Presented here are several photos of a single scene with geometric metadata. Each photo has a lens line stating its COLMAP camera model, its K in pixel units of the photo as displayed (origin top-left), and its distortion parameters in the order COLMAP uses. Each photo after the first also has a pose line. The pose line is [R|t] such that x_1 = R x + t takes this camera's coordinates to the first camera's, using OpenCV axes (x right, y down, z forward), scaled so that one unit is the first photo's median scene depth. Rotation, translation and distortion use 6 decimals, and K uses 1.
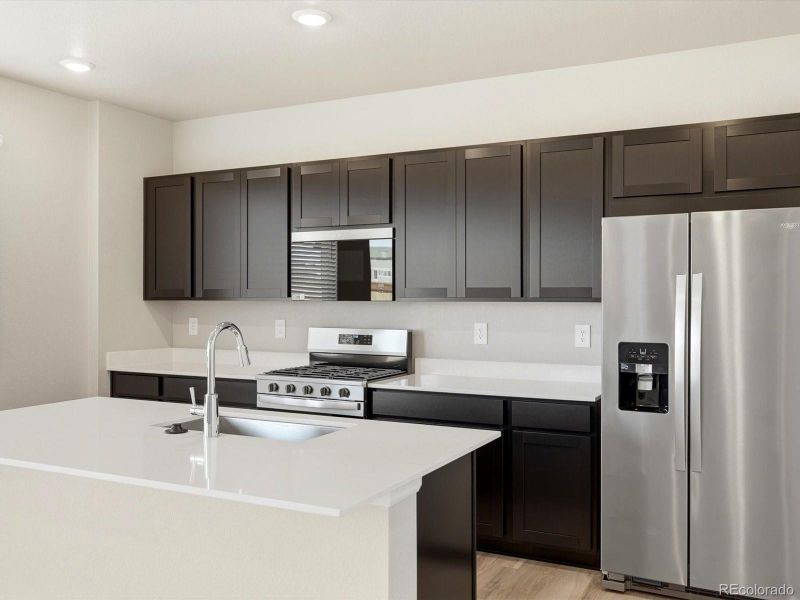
lens RADIAL K [[738.0, 0, 404.9], [0, 738.0, 300.0], [0, 0, 1]] dist [0.009320, 0.000000]
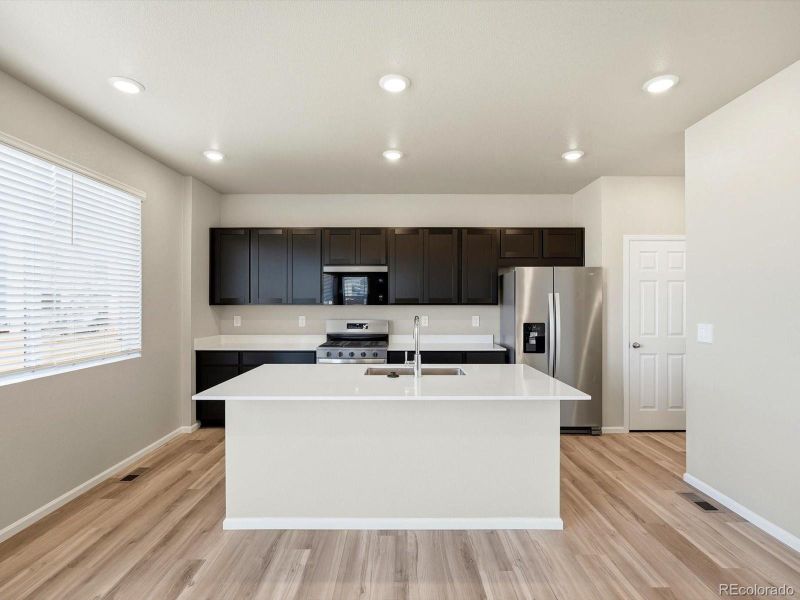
lens RADIAL K [[400.1, 0, 401.1], [0, 400.1, 303.9], [0, 0, 1]] dist [-0.014263, 0.009757]
pose [[0.892223, -0.001243, 0.451594, -0.692001], [0.002153, 0.999997, -0.001501, -0.000073], [-0.451591, 0.002311, 0.892222, 0.101729]]
